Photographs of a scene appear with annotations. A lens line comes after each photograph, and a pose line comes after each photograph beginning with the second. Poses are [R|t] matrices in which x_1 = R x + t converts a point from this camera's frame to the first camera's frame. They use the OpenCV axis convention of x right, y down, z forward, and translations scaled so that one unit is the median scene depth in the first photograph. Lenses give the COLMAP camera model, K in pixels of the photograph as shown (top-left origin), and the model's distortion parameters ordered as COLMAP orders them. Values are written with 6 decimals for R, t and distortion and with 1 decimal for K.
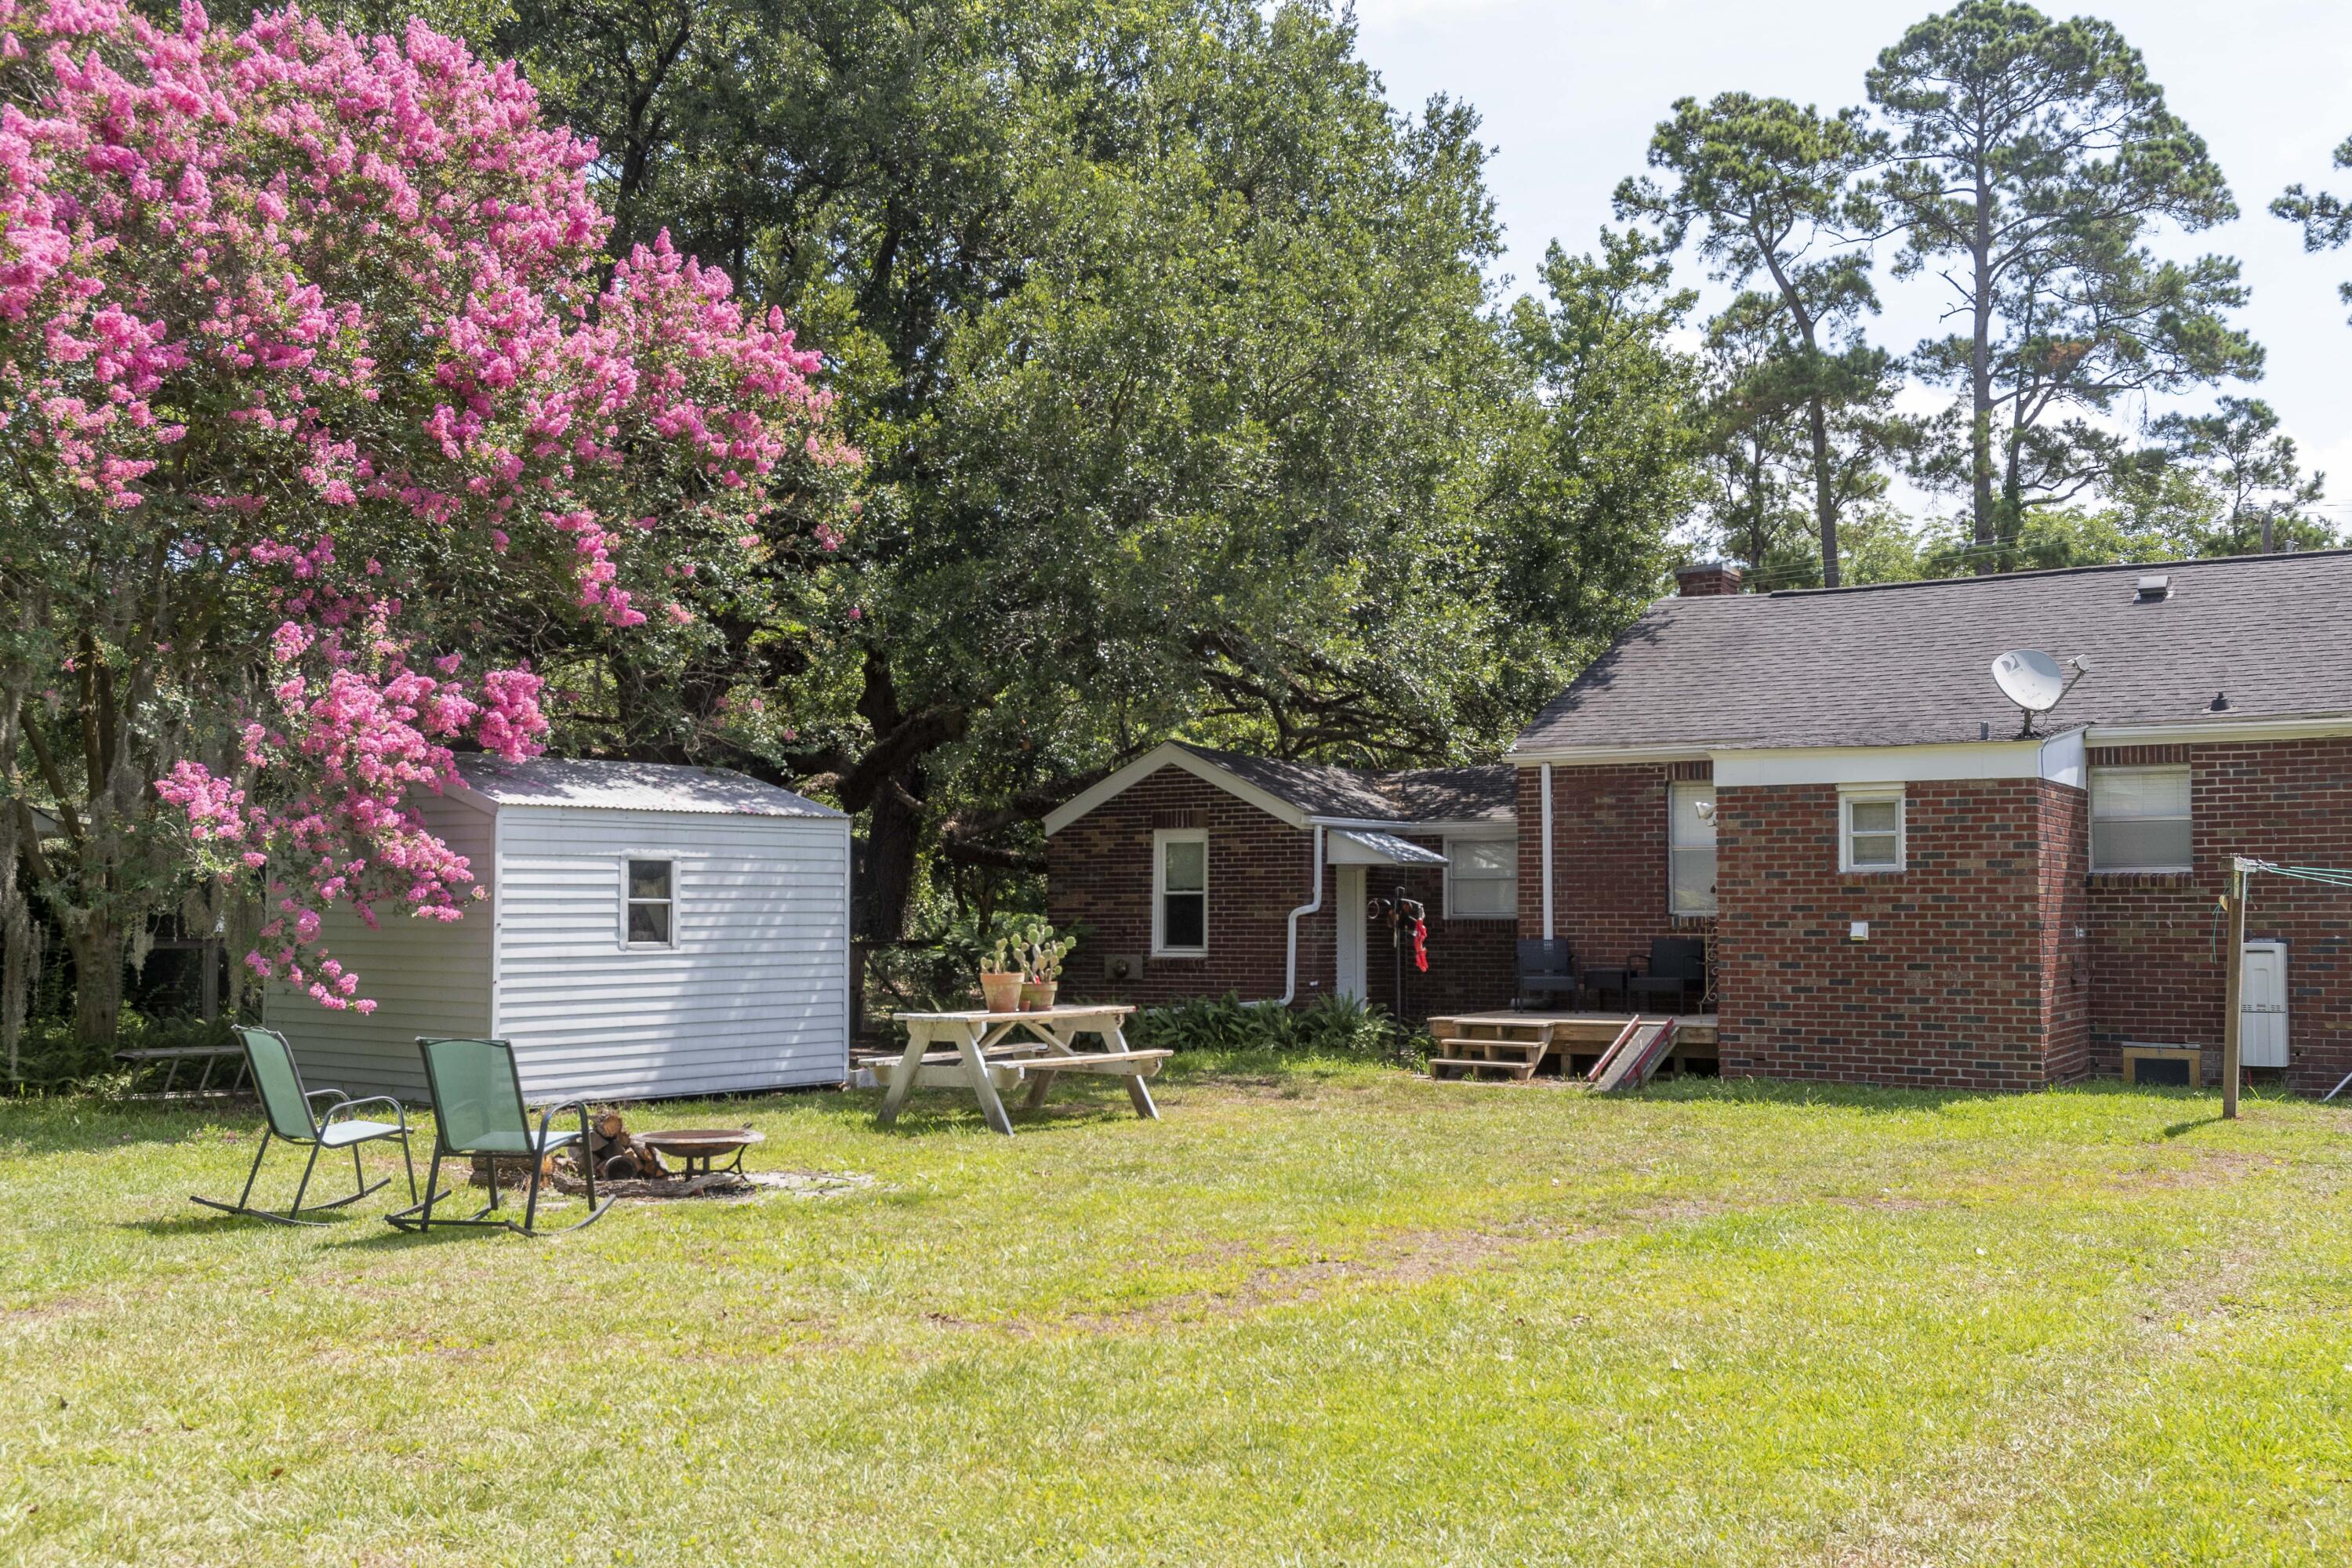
lens RADIAL K [[2464.9, 0, 1178.5], [0, 2464.9, 767.1], [0, 0, 1]] dist [-0.032610, 0.000000]
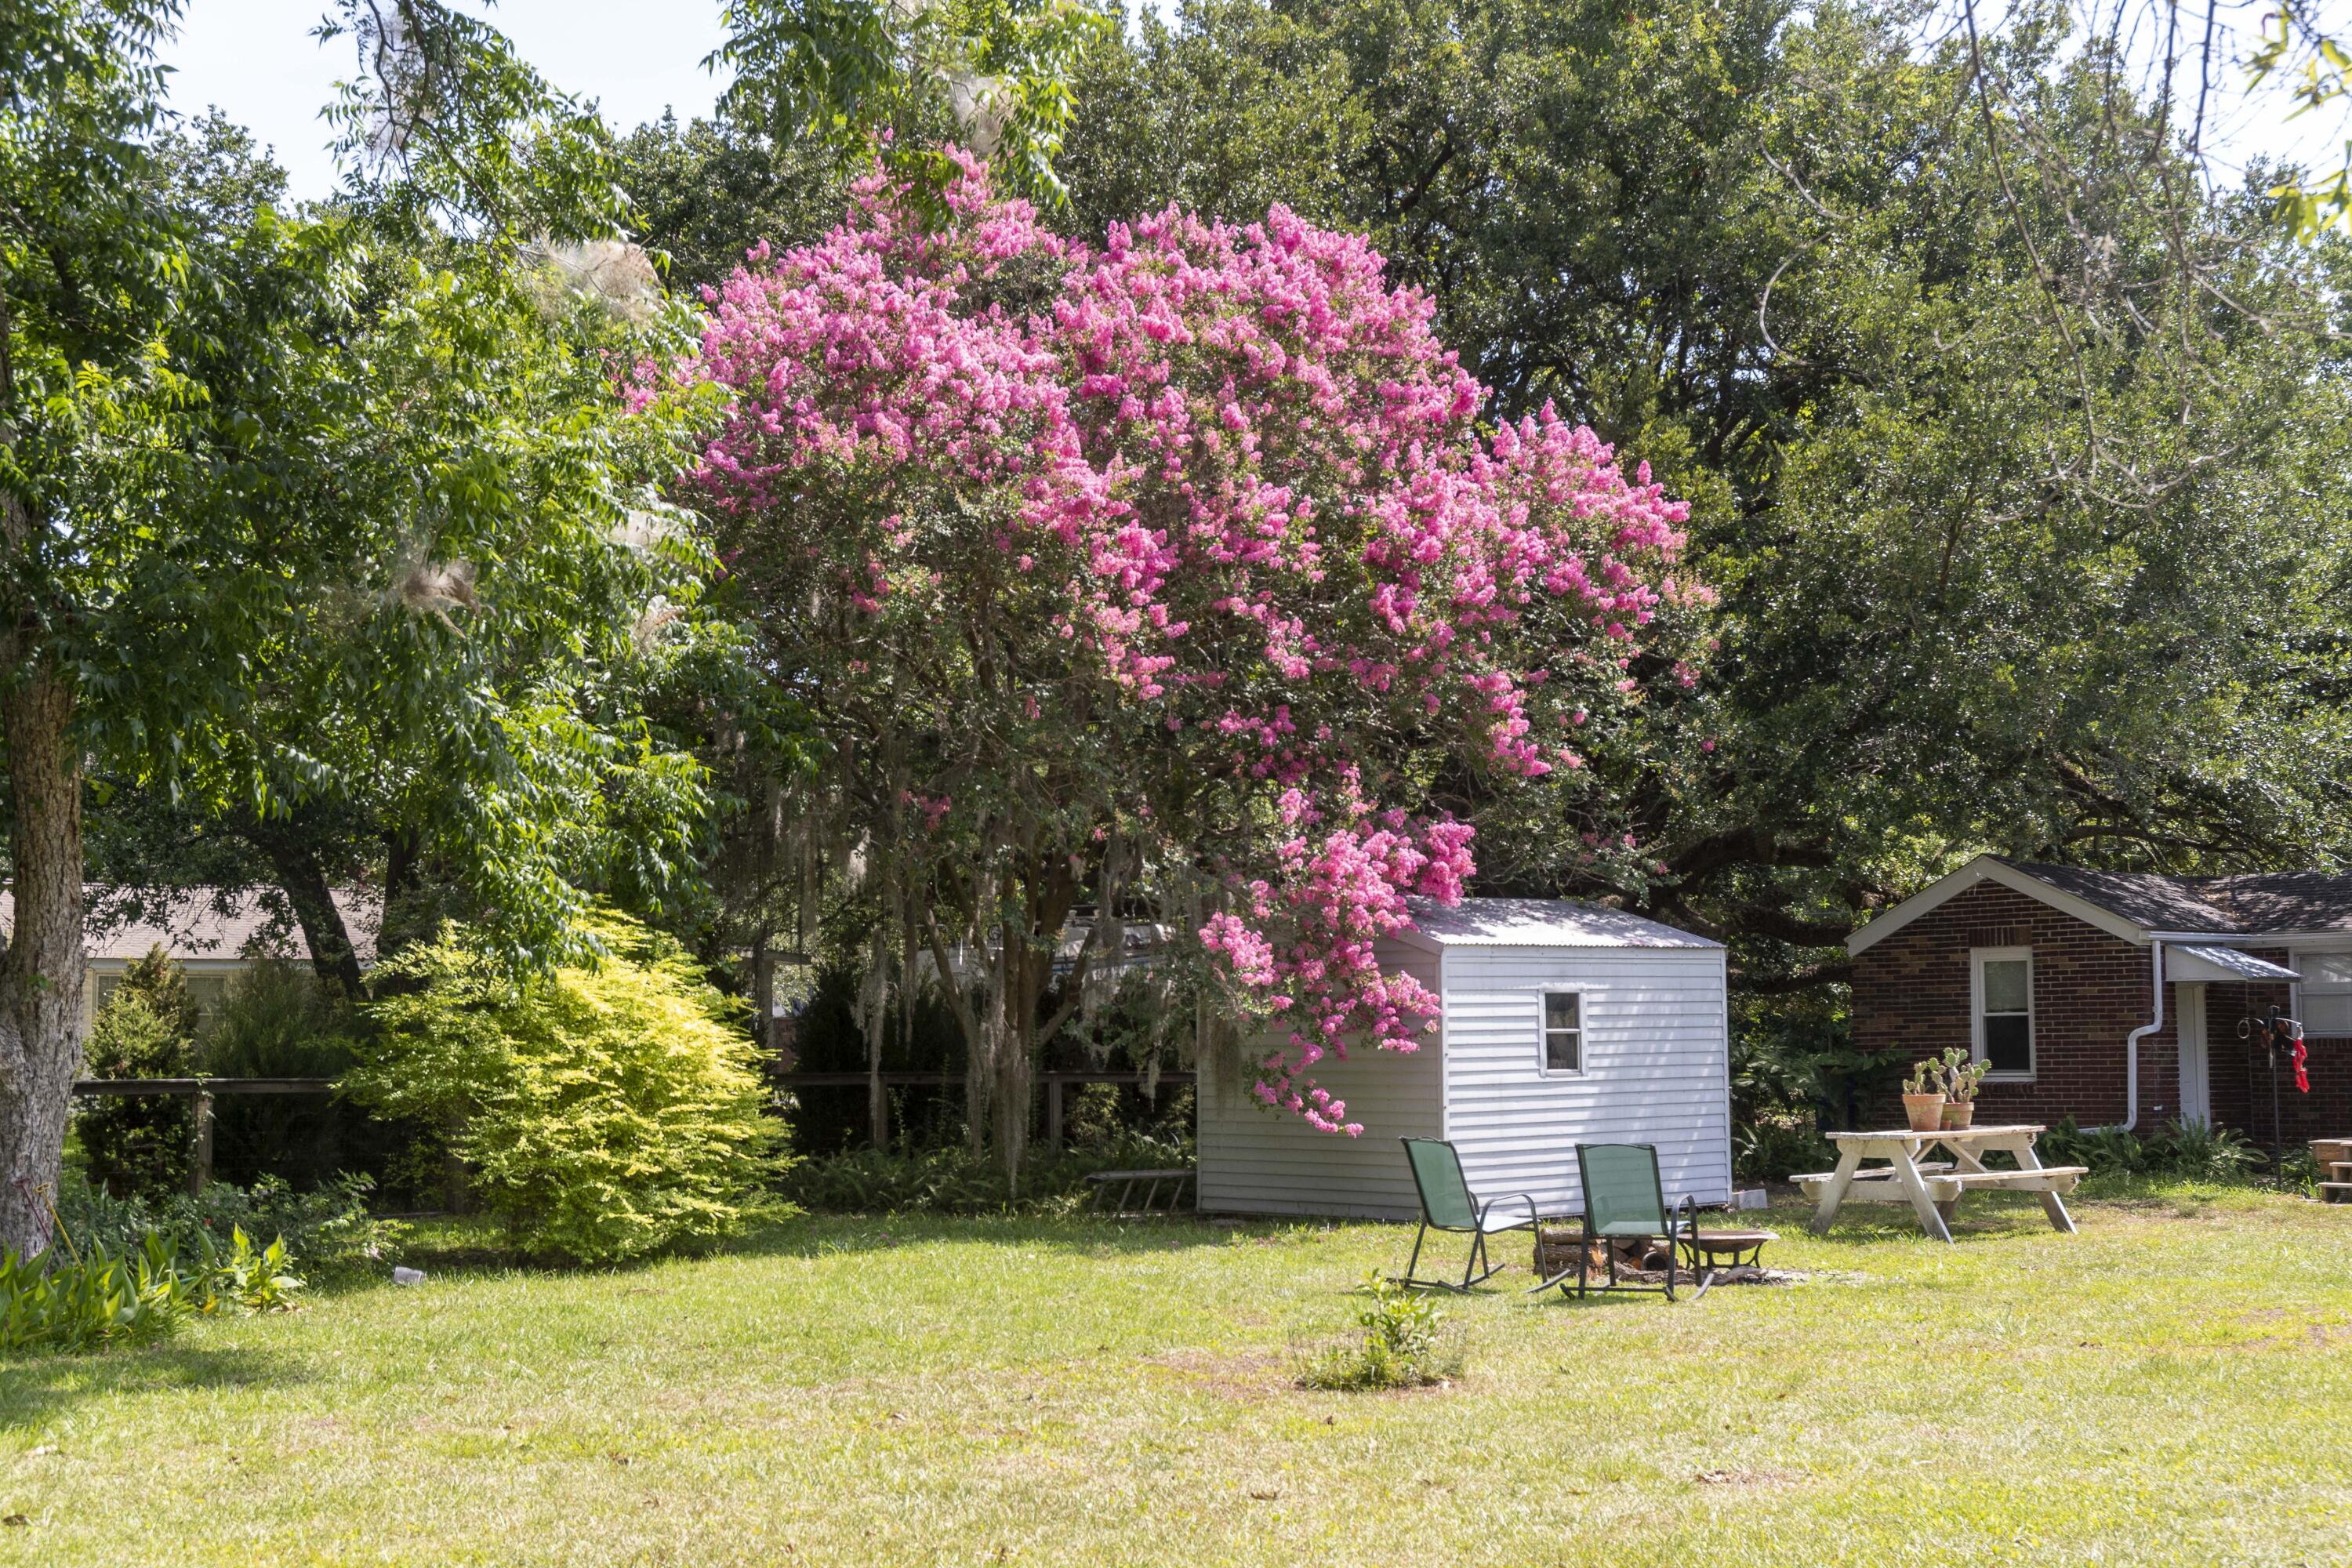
lens RADIAL K [[2903.3, 0, 1173.3], [0, 2903.3, 801.2], [0, 0, 1]] dist [-0.028197, 0.000000]
pose [[0.973339, -0.030704, -0.227308, -0.091969], [0.025478, 0.999340, -0.025889, -0.017451], [0.227953, 0.019407, 0.973479, -0.271977]]
